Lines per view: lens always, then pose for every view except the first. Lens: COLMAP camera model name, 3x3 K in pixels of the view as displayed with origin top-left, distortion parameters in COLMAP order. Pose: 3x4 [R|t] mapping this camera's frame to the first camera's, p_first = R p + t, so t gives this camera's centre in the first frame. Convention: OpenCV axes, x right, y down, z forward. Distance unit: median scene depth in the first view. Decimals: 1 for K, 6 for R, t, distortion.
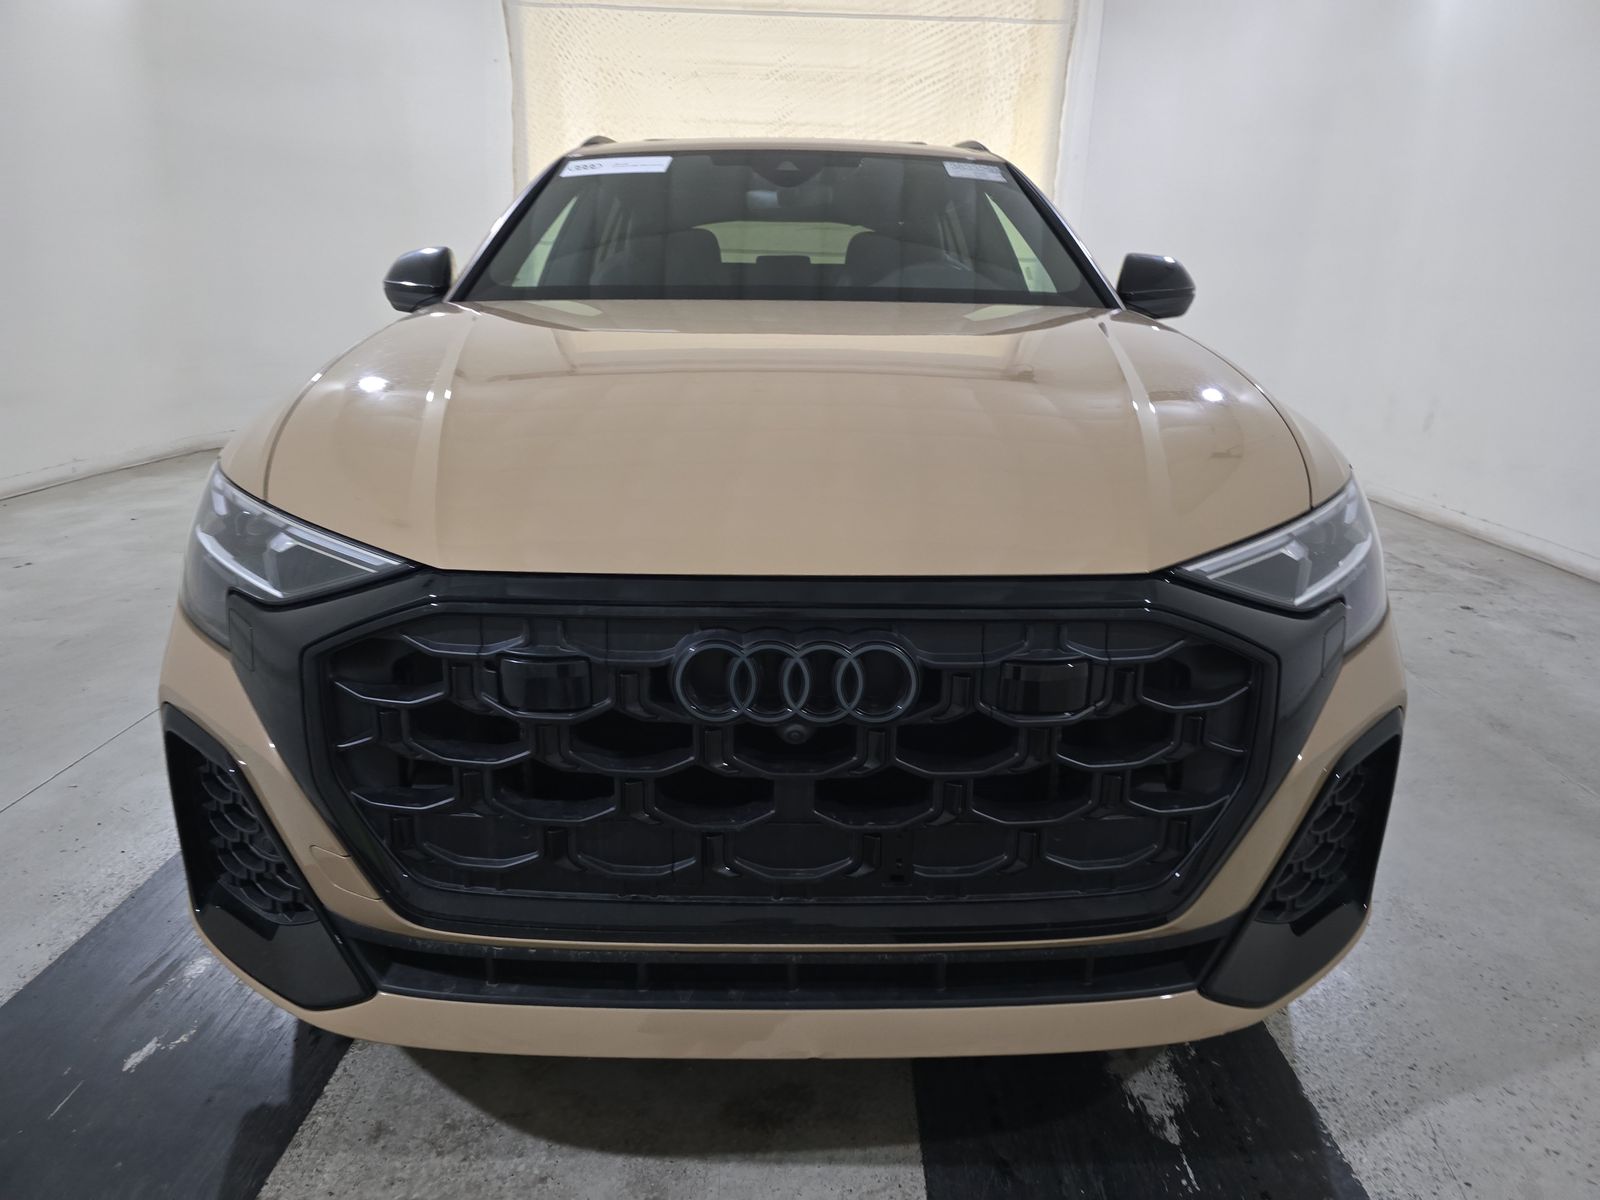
lens RADIAL K [[1050.0, 0, 800.0], [0, 1050.0, 600.0], [0, 0, 1]] dist [0.021766, -0.020707]
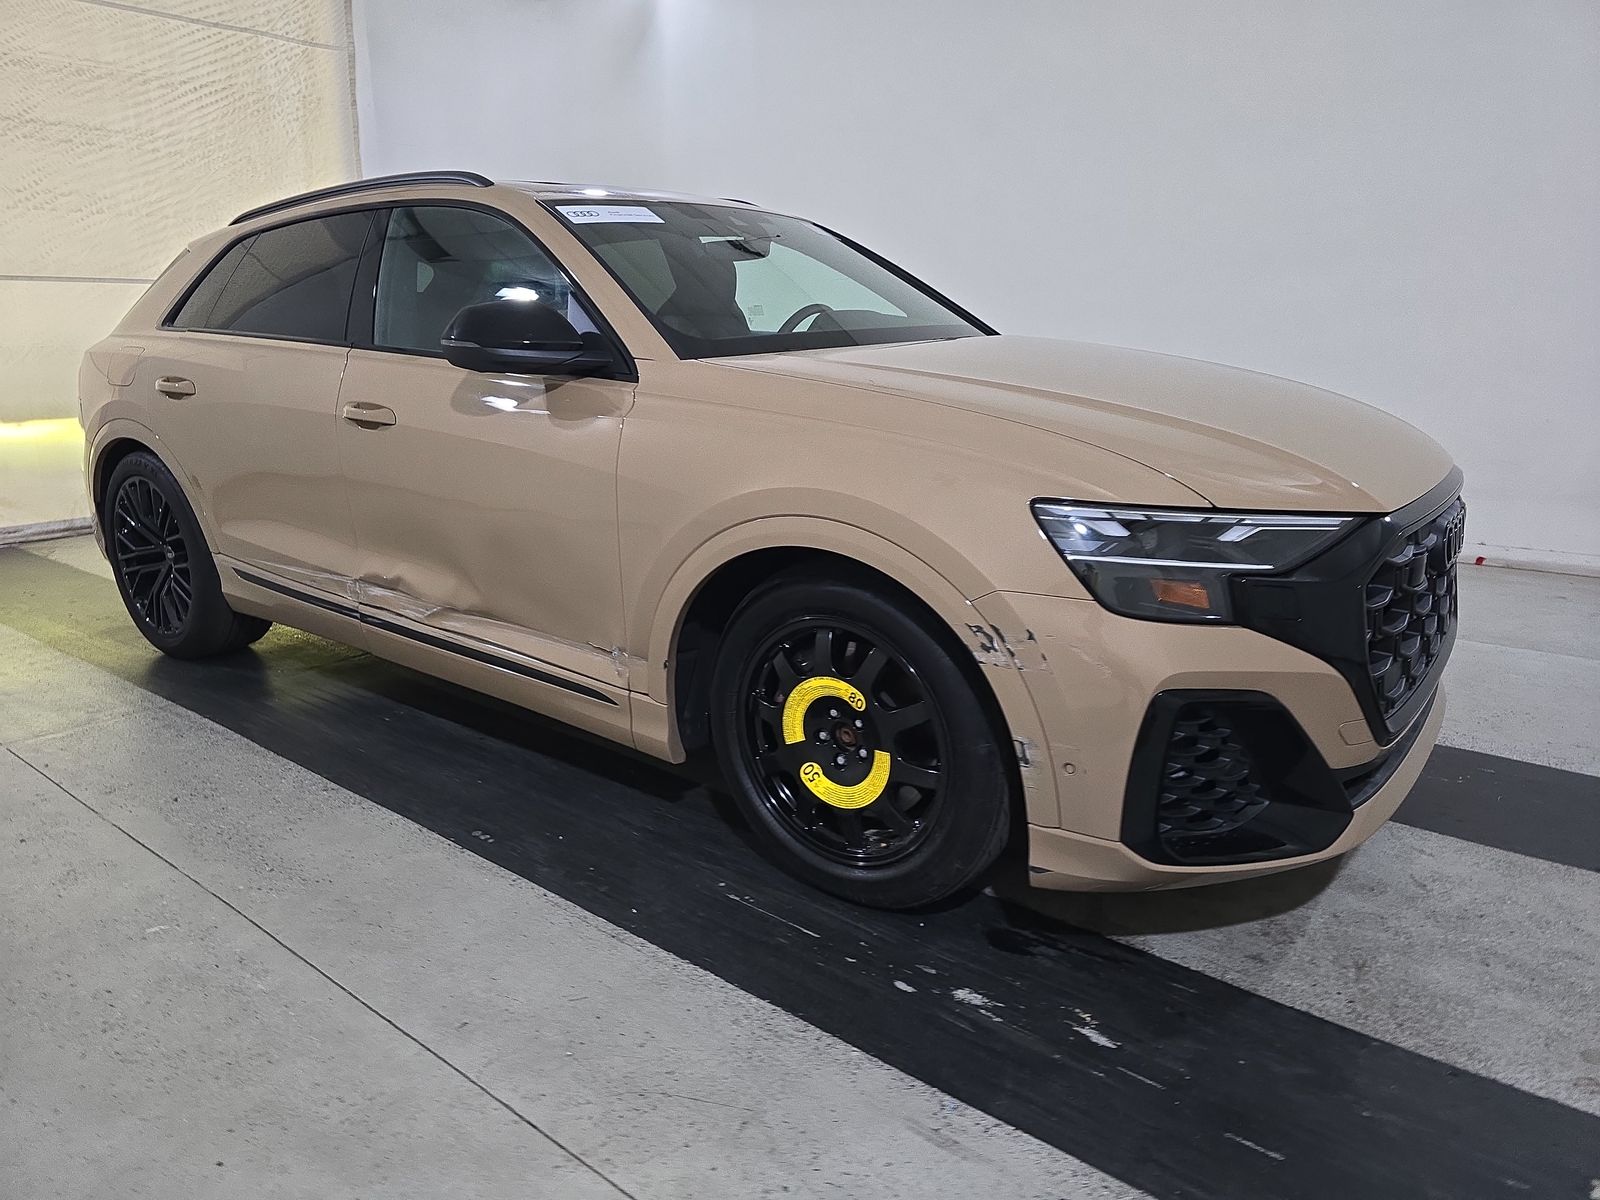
lens RADIAL K [[1050.0, 0, 800.0], [0, 1050.0, 600.0], [0, 0, 1]] dist [0.021766, -0.020707]
pose [[0.633865, -0.225511, 0.739838, -0.318112], [0.238124, 0.966987, 0.090733, -0.038950], [-0.735875, 0.118661, 0.666639, 0.090117]]
